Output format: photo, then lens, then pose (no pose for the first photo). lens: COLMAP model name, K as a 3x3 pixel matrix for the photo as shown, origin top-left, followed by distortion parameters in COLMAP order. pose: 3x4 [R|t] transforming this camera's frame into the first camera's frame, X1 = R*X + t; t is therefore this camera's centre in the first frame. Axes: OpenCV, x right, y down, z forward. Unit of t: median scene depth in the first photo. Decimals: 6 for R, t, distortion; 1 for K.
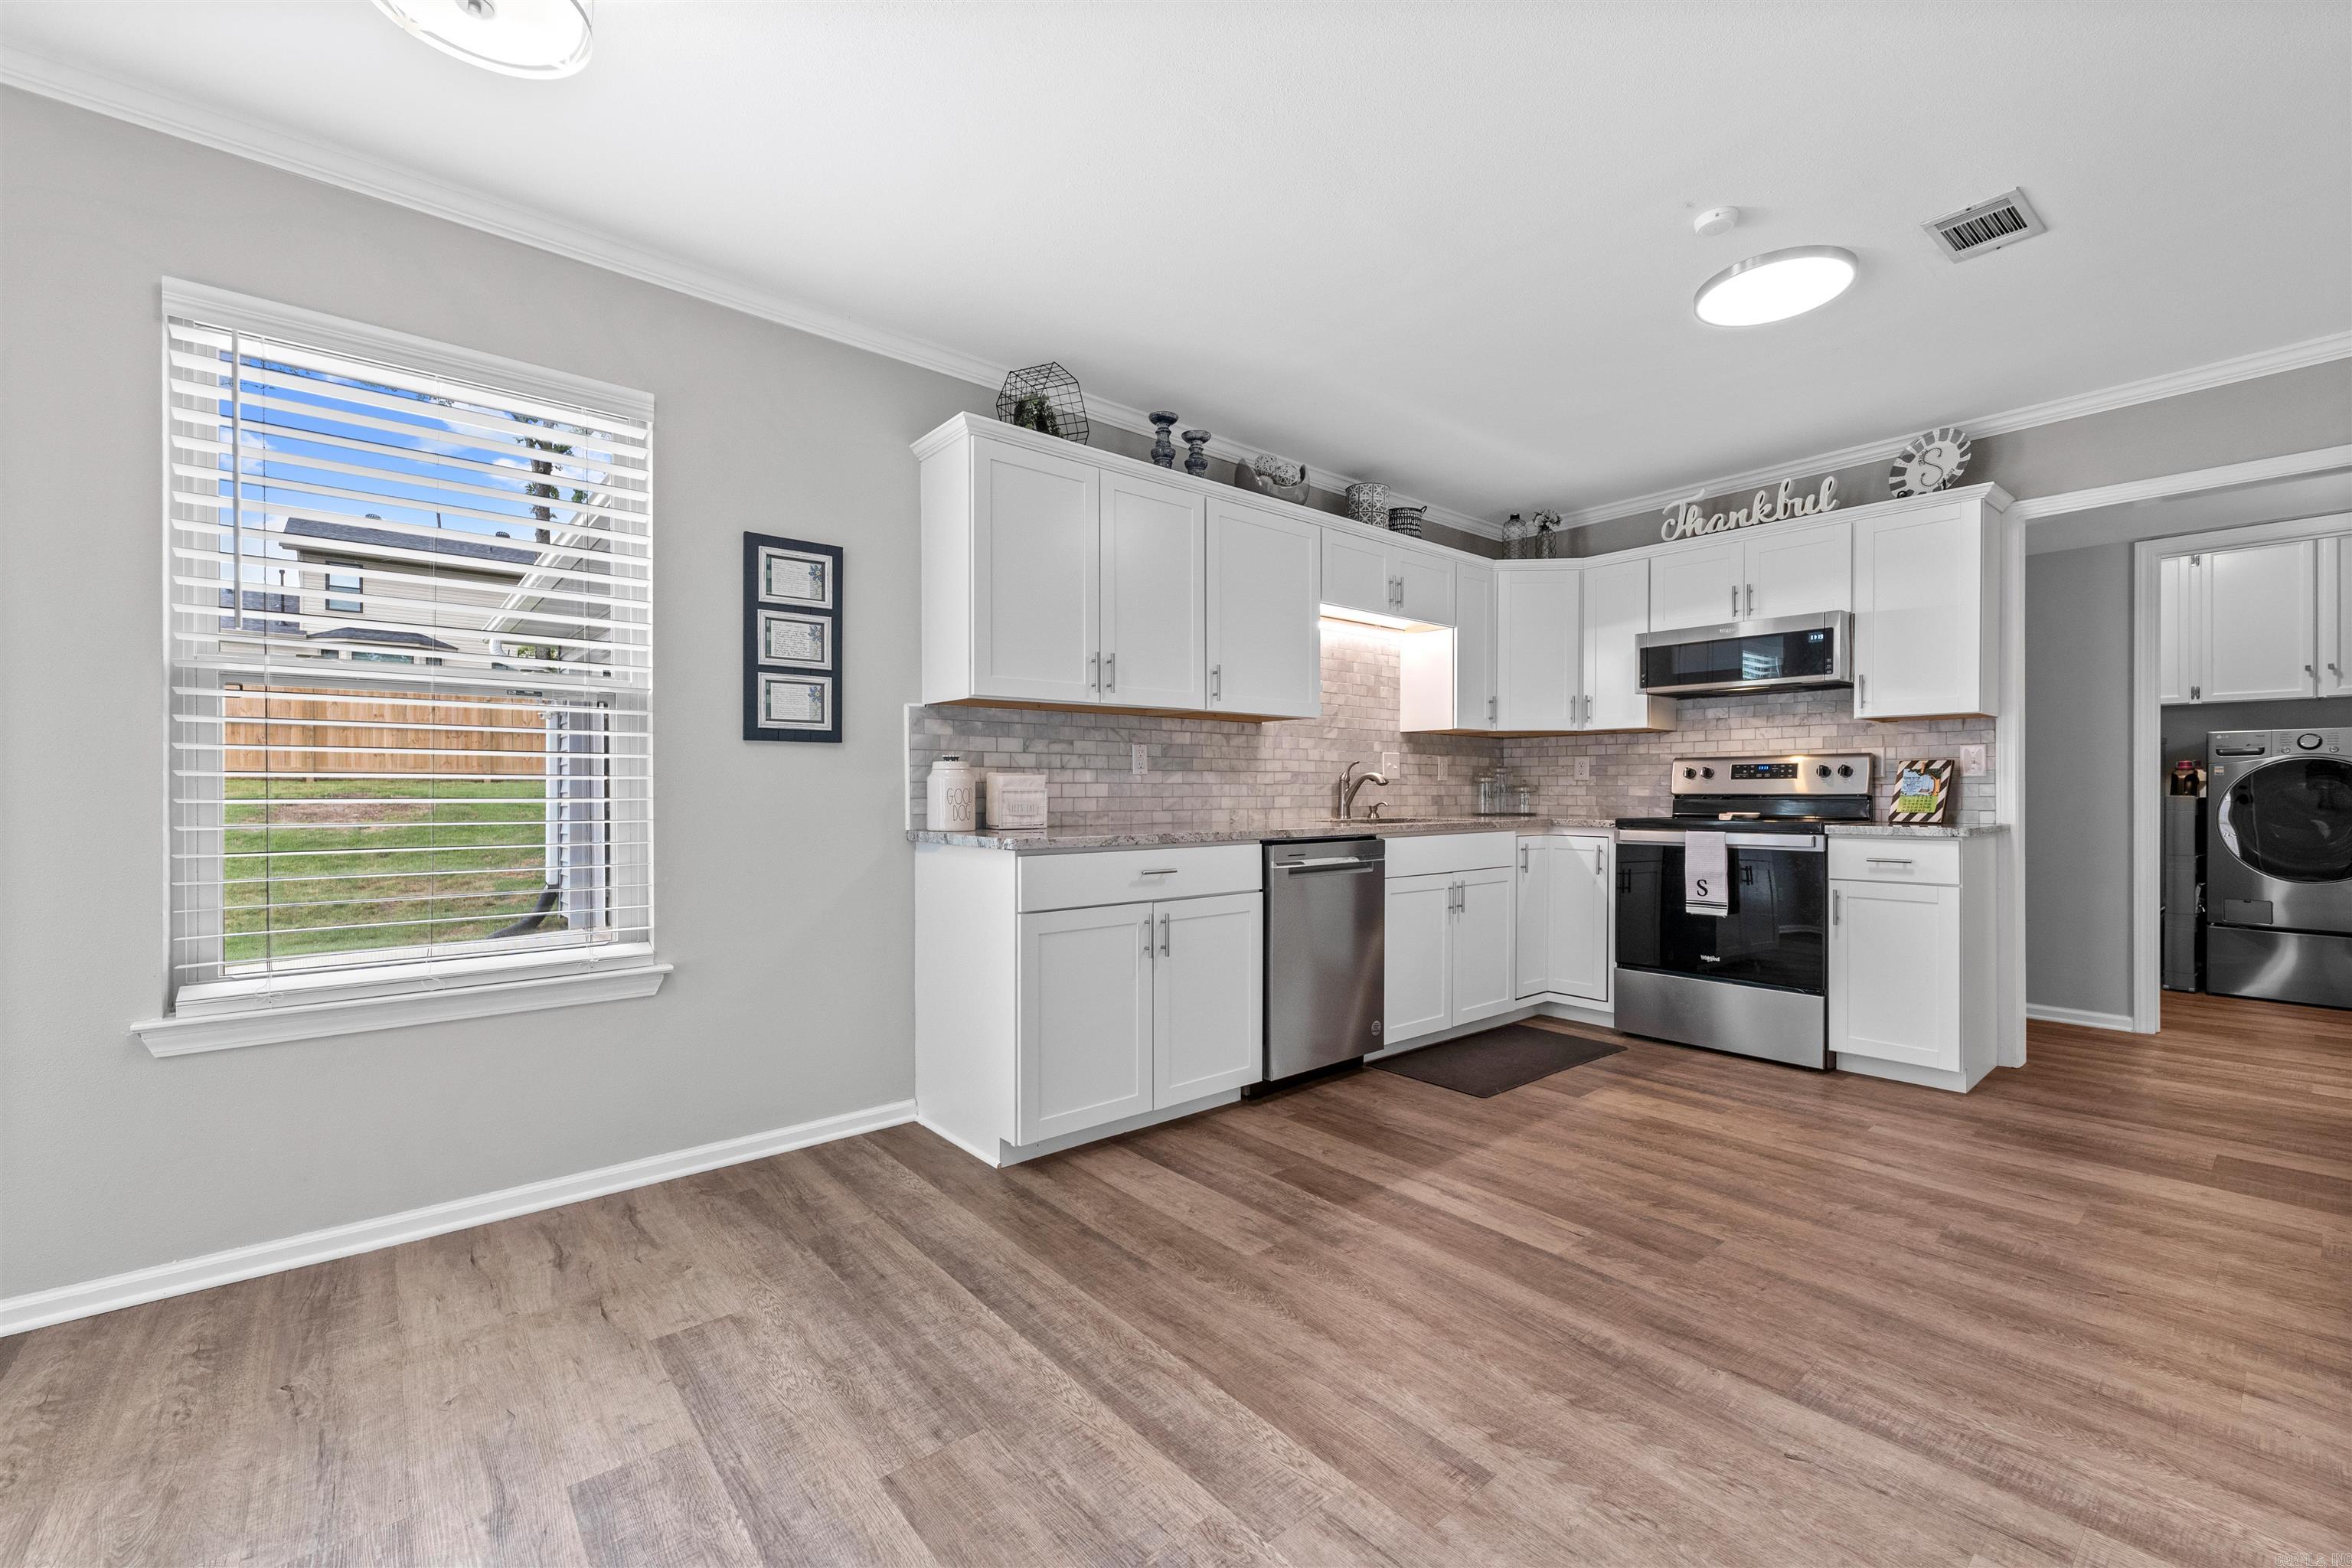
lens RADIAL K [[961.0, 0, 1179.9], [0, 961.0, 796.2], [0, 0, 1]] dist [0.005689, -0.002653]
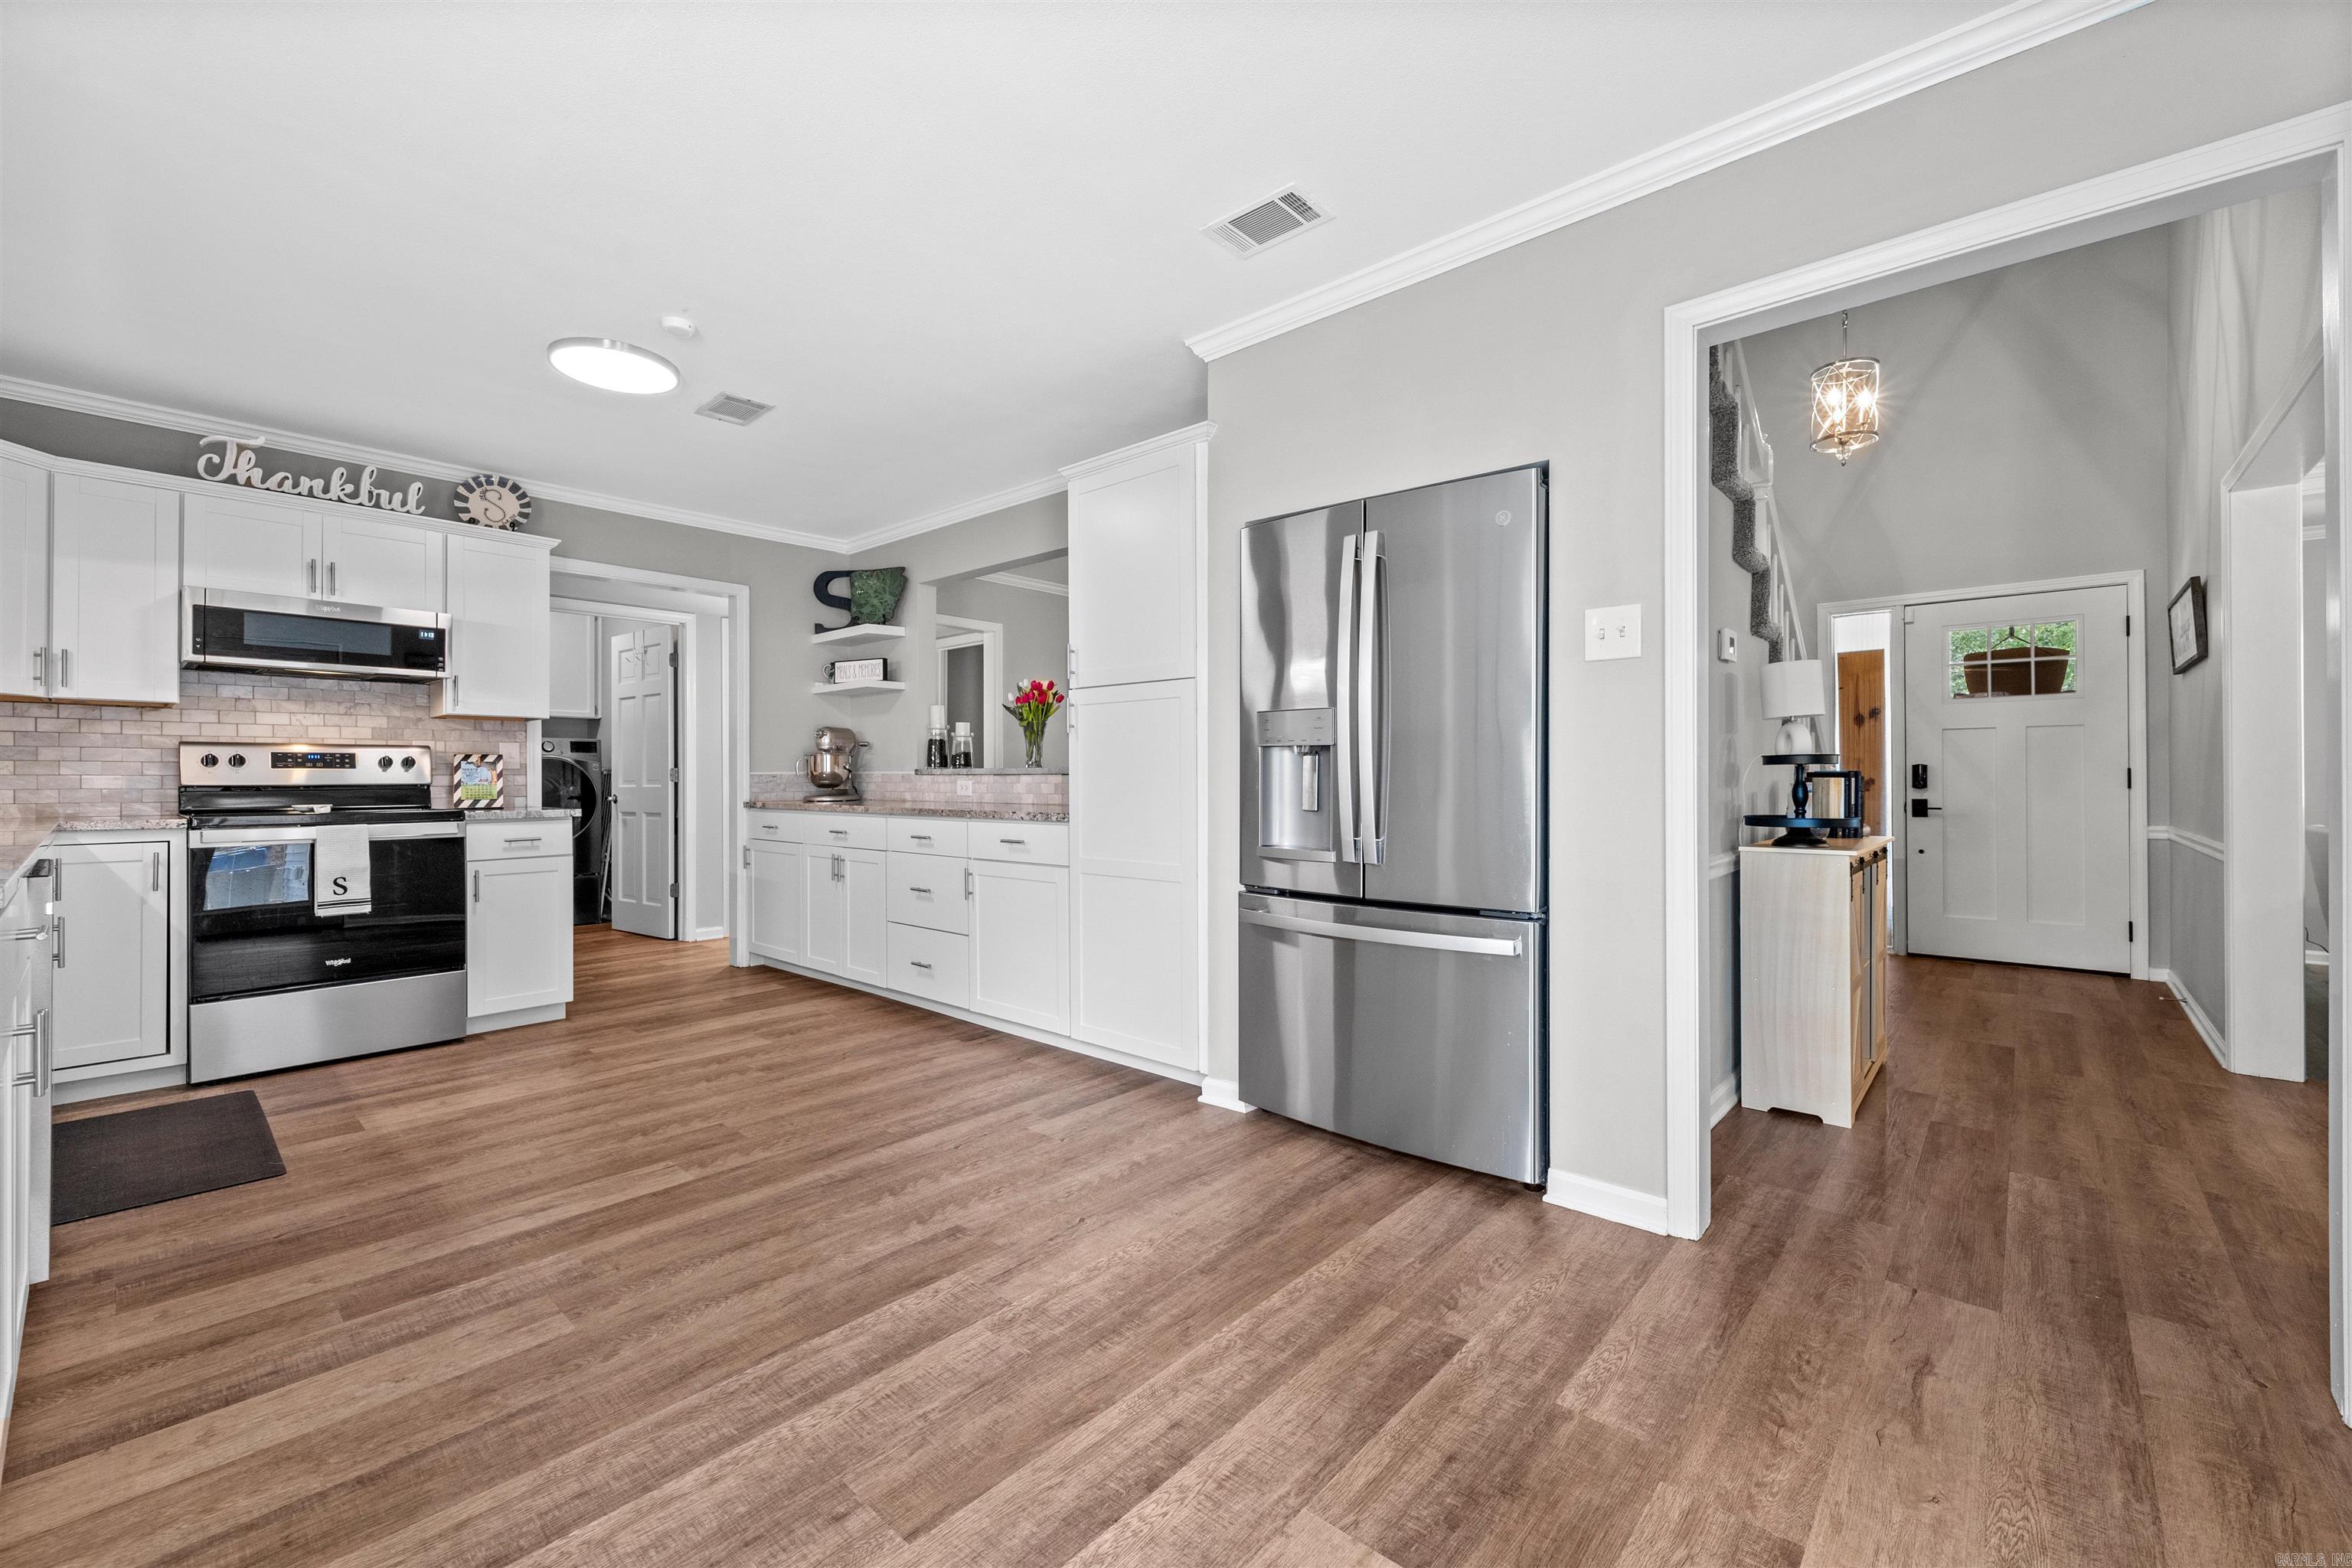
lens RADIAL K [[961.0, 0, 1162.8], [0, 961.0, 771.7], [0, 0, 1]] dist [0.005689, -0.002653]
pose [[-0.134262, 0.006434, 0.990925, -0.633164], [0.010343, 0.999934, -0.005091, -0.002053], [-0.990892, 0.009565, -0.134320, 0.448806]]
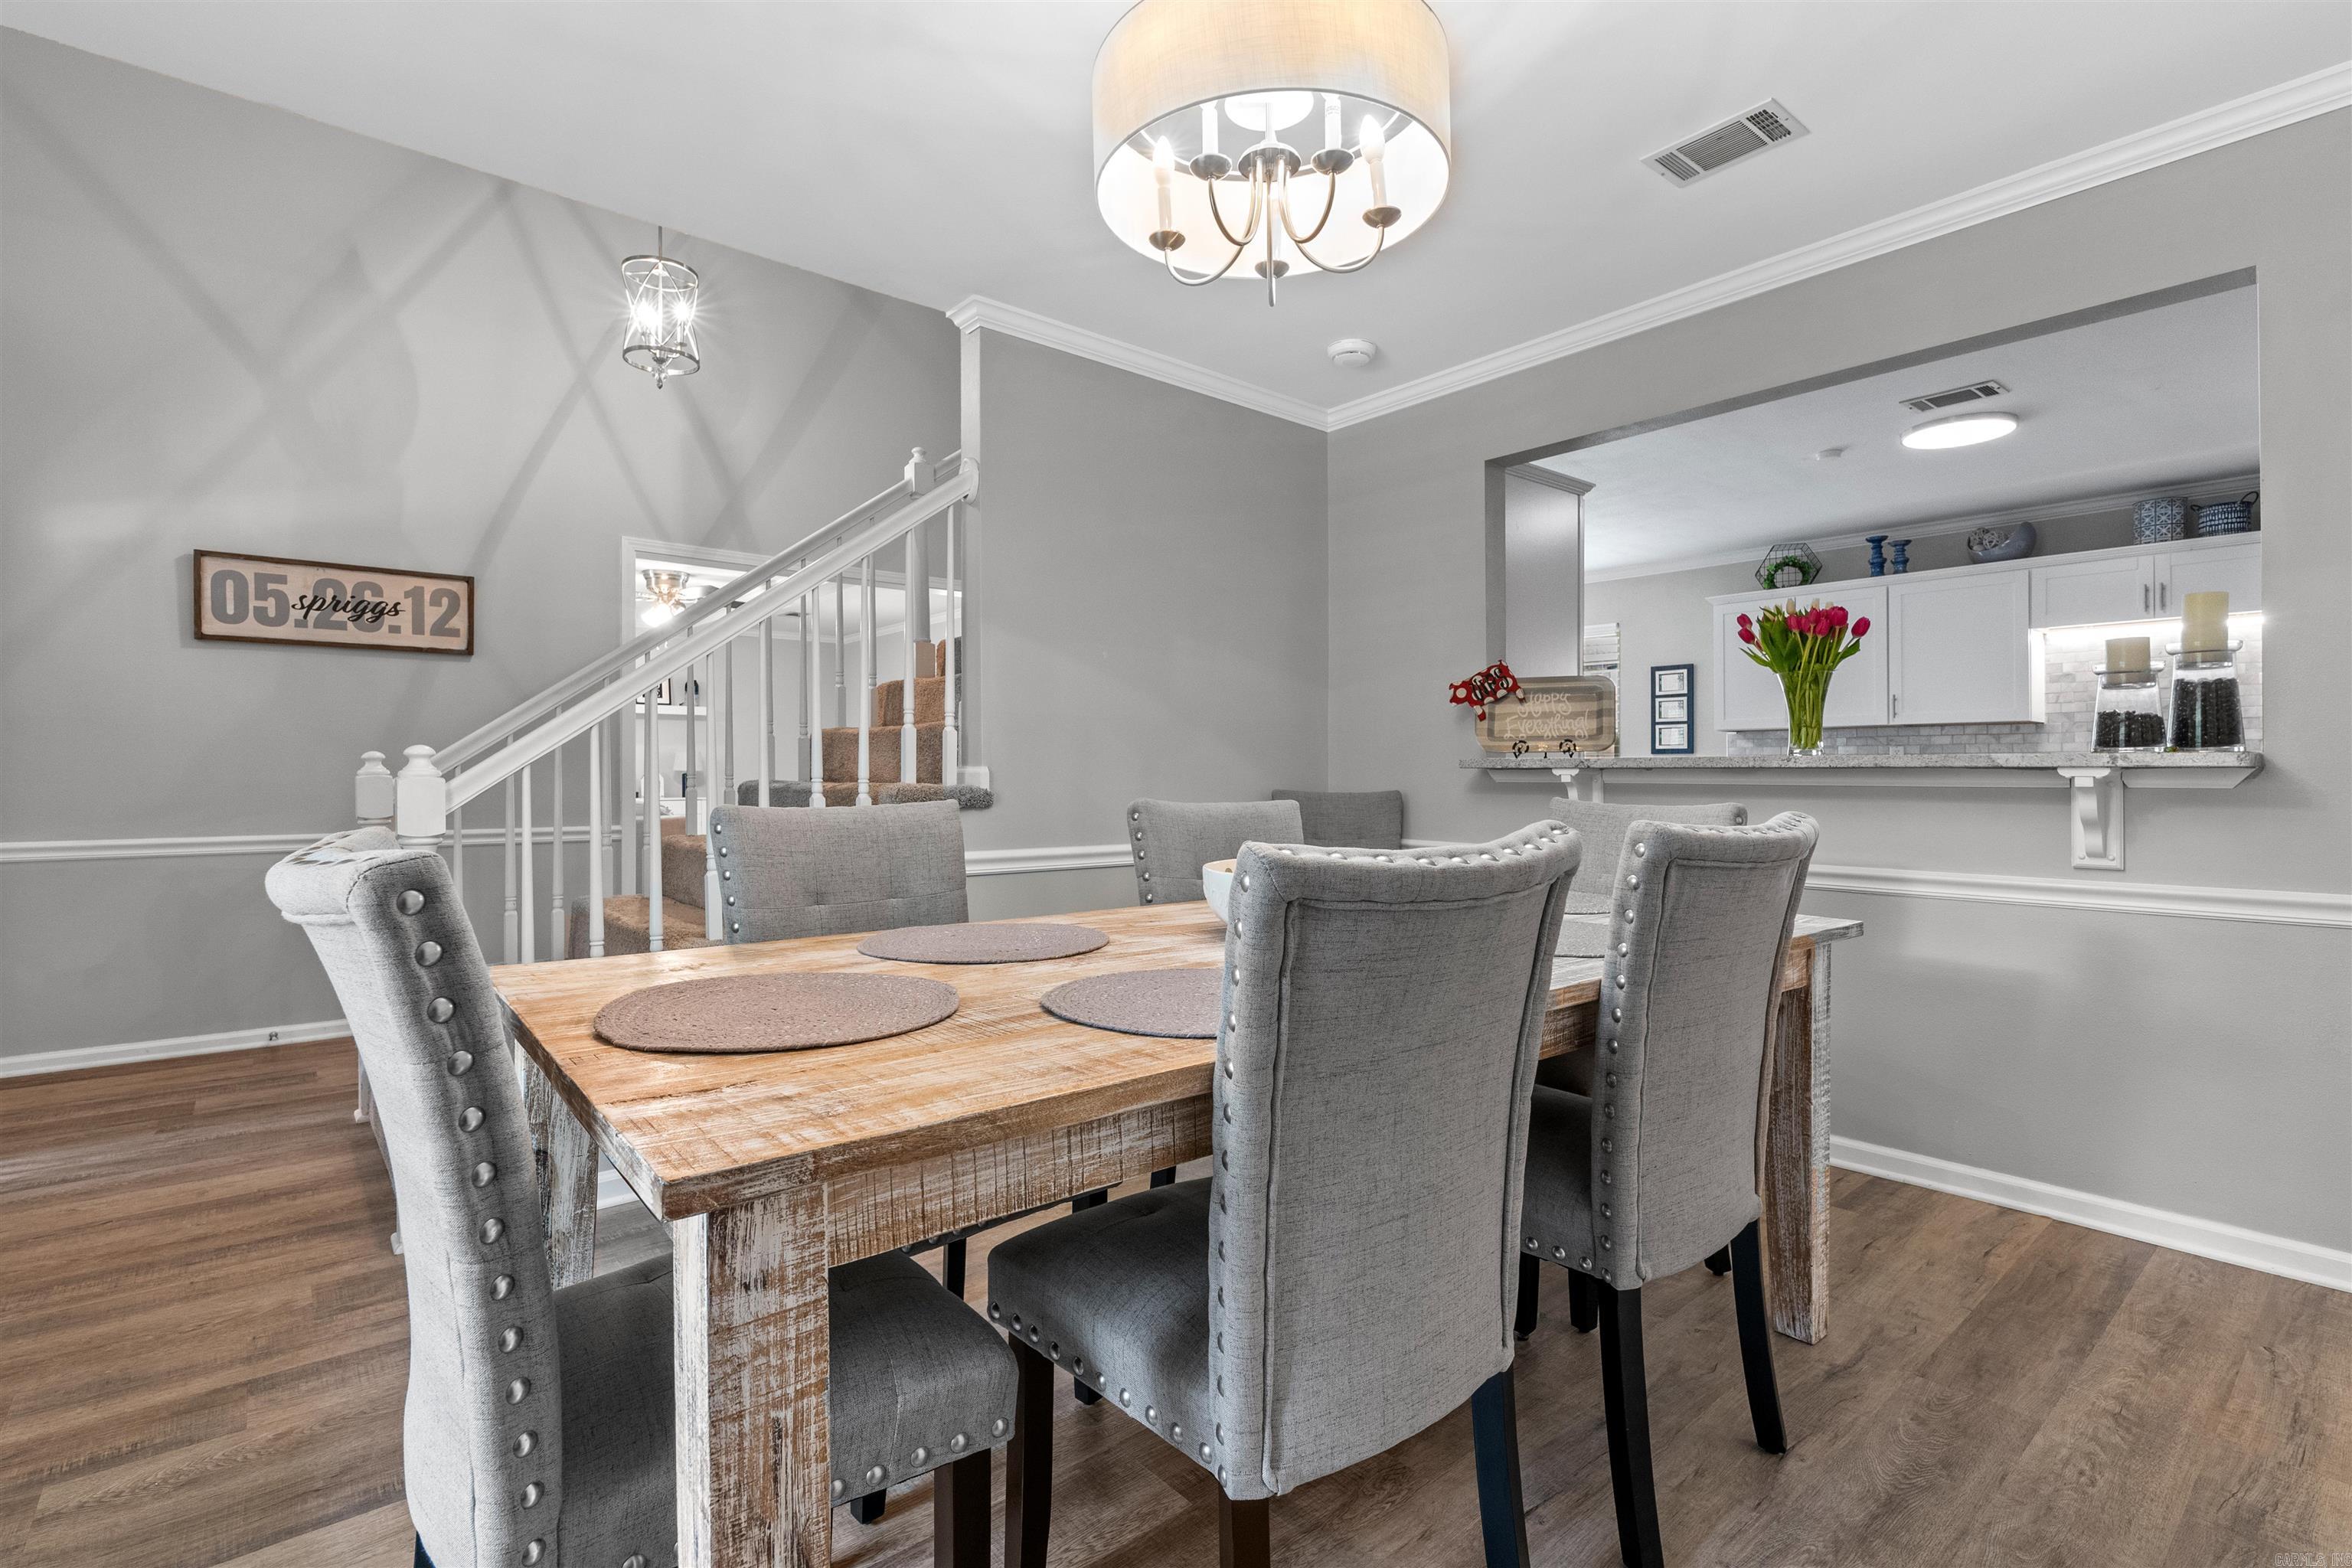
lens RADIAL K [[1066.4, 0, 1170.6], [0, 1066.4, 767.7], [0, 0, 1]] dist [0.001497, -0.000703]
pose [[0.000187, -0.007028, -0.999975, 2.068810], [-0.013206, 0.999888, -0.007029, 0.008947], [0.999913, 0.013207, 0.000095, -0.179948]]
